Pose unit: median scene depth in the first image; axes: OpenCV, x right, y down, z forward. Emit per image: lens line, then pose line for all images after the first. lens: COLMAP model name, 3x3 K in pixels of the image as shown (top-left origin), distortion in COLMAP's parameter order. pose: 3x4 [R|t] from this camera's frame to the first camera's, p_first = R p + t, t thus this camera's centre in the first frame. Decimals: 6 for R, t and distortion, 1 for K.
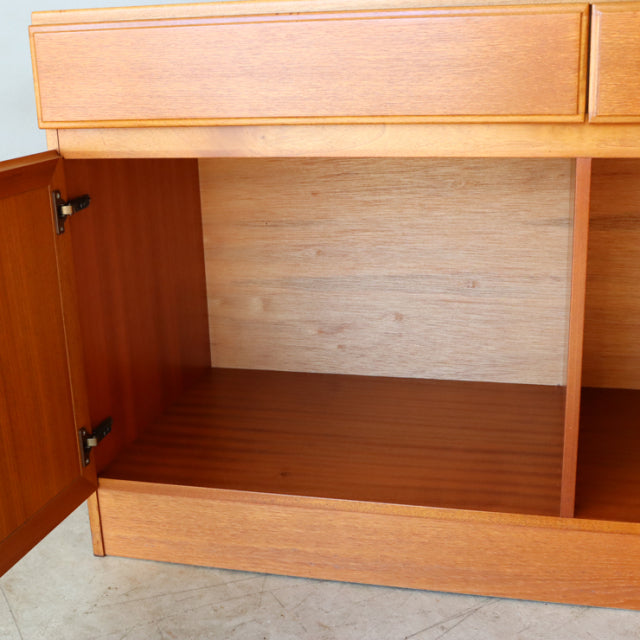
lens RADIAL K [[949.3, 0, 327.1], [0, 949.3, 328.7], [0, 0, 1]] dist [-0.122534, 0.176407]
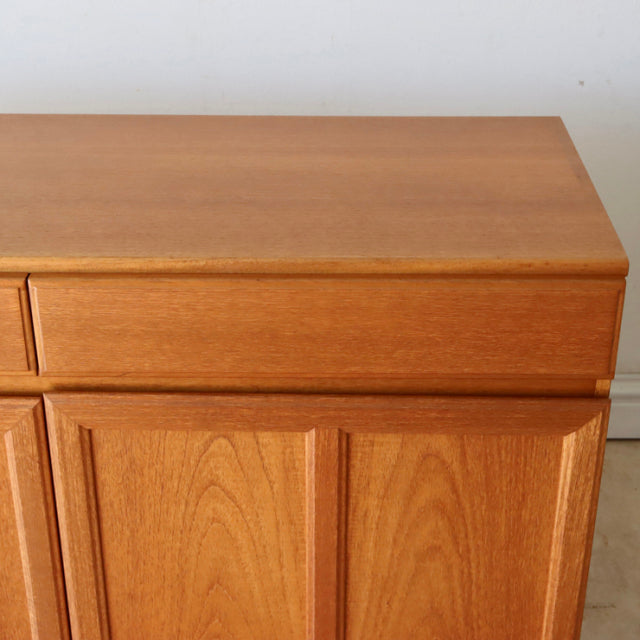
lens RADIAL K [[1211.8, 0, 320.0], [0, 1211.8, 320.0], [0, 0, 1]] dist [-0.028849, 0.303872]
pose [[0.974547, -0.076175, 0.210845, 0.271476], [0.035513, 0.981083, 0.190302, -0.478132], [-0.221353, -0.177971, 0.958817, -0.340294]]
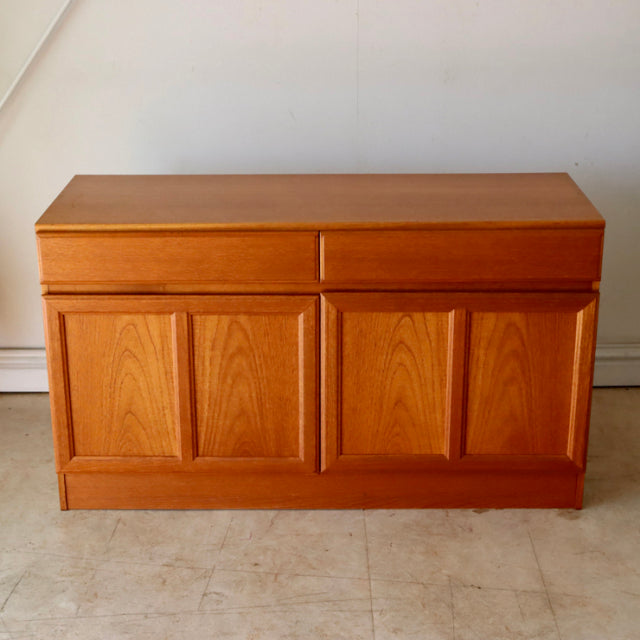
lens RADIAL K [[1211.8, 0, 320.0], [0, 1211.8, 320.0], [0, 0, 1]] dist [-0.028849, 0.303872]
pose [[0.972464, -0.054700, 0.226542, -0.326733], [0.043855, 0.997650, 0.052638, -0.253270], [-0.228889, -0.041253, 0.972578, -1.558921]]
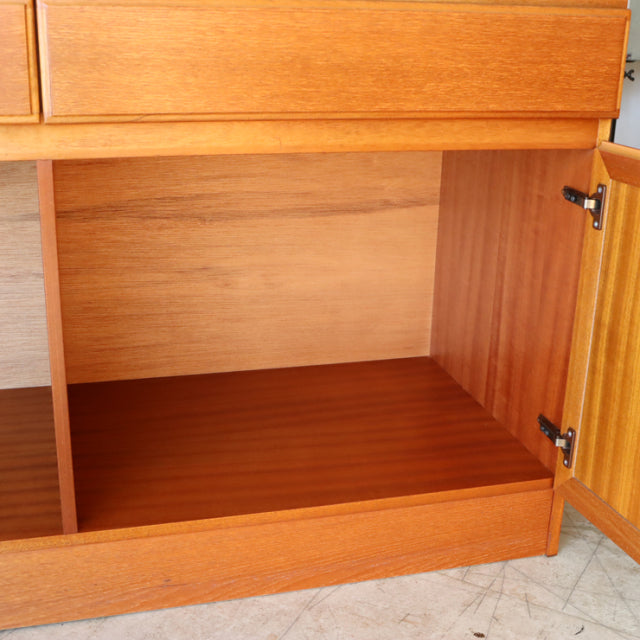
lens RADIAL K [[949.3, 0, 327.1], [0, 949.3, 328.7], [0, 0, 1]] dist [-0.122534, 0.176407]
pose [[0.870577, -0.108025, 0.480027, 0.047971], [0.090849, 0.994118, 0.058952, -0.040761], [-0.483572, -0.007713, 0.875271, 0.039423]]
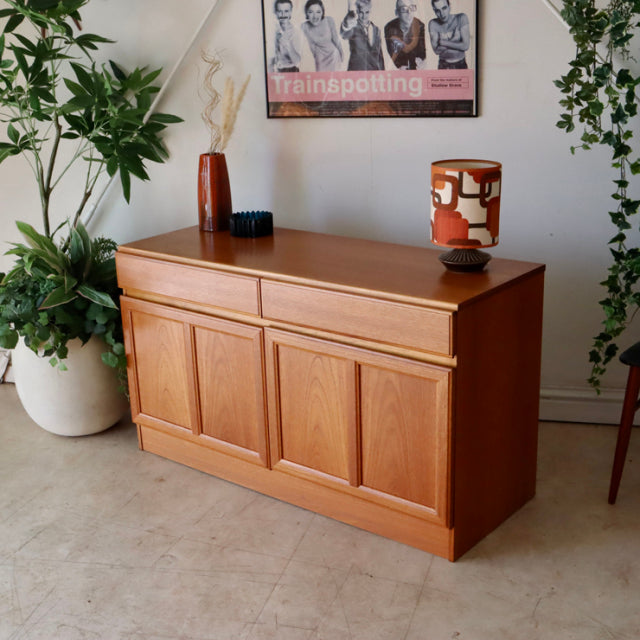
lens RADIAL K [[949.3, 0, 327.1], [0, 949.3, 328.7], [0, 0, 1]] dist [-0.122534, 0.176407]
pose [[0.910398, 0.128831, -0.393163, 1.391817], [-0.116196, 0.991653, 0.055882, -0.330051], [0.397081, -0.005191, 0.917769, -1.332794]]
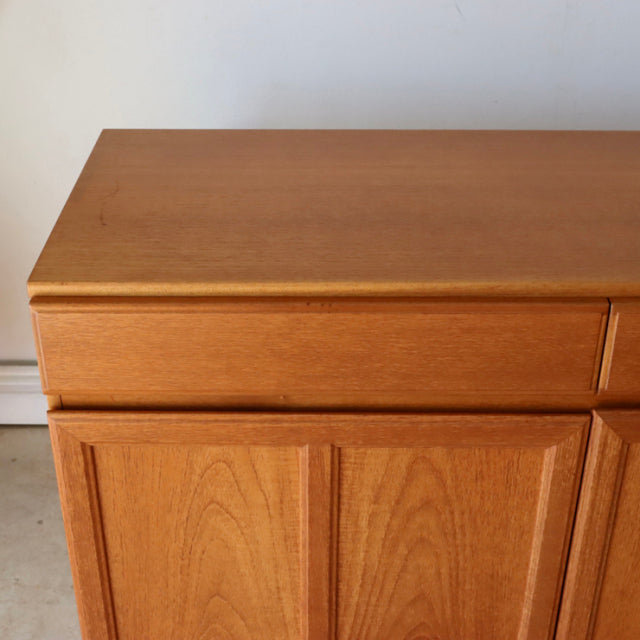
lens RADIAL K [[1059.2, 0, 320.0], [0, 1059.2, 320.0], [0, 0, 1]] dist [-0.072845, 0.119589]
pose [[0.971261, -0.091521, 0.219716, -0.271798], [0.038741, 0.971596, 0.233454, -0.544696], [-0.234841, -0.218233, 0.947219, -0.070250]]
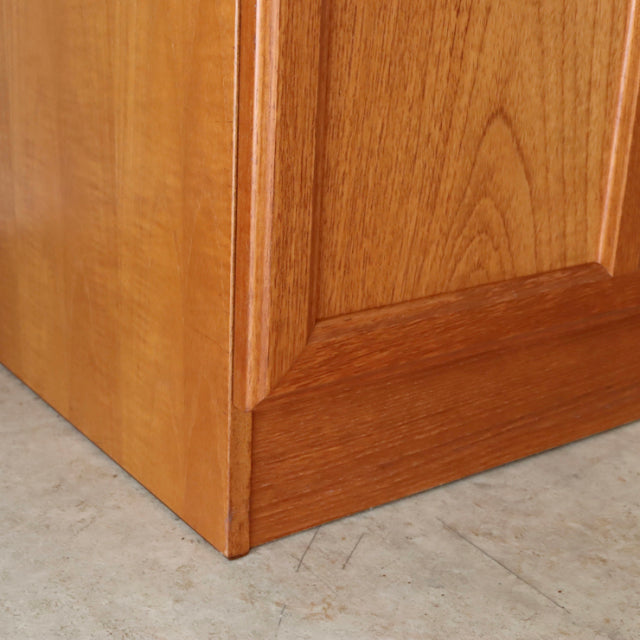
lens RADIAL K [[1211.8, 0, 320.0], [0, 1211.8, 320.0], [0, 0, 1]] dist [-0.028849, 0.303872]
pose [[0.645544, -0.214850, 0.732880, -0.745376], [0.163087, 0.976260, 0.142547, 0.067132], [-0.746107, 0.027503, 0.665258, 0.703411]]
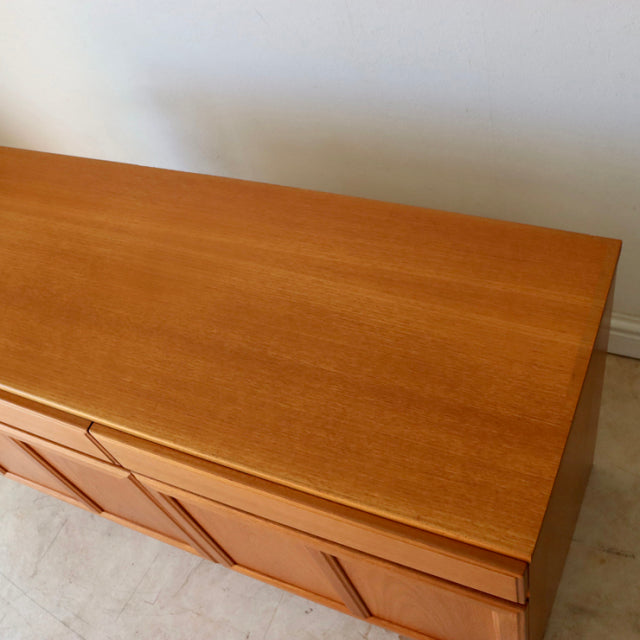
lens RADIAL K [[785.8, 0, 320.0], [0, 785.8, 320.0], [0, 0, 1]] dist [-0.182627, 0.168145]
pose [[0.965904, 0.024703, -0.257718, 0.804234], [0.140293, 0.786678, 0.601211, -0.991266], [0.217593, -0.616869, 0.756390, 0.248070]]
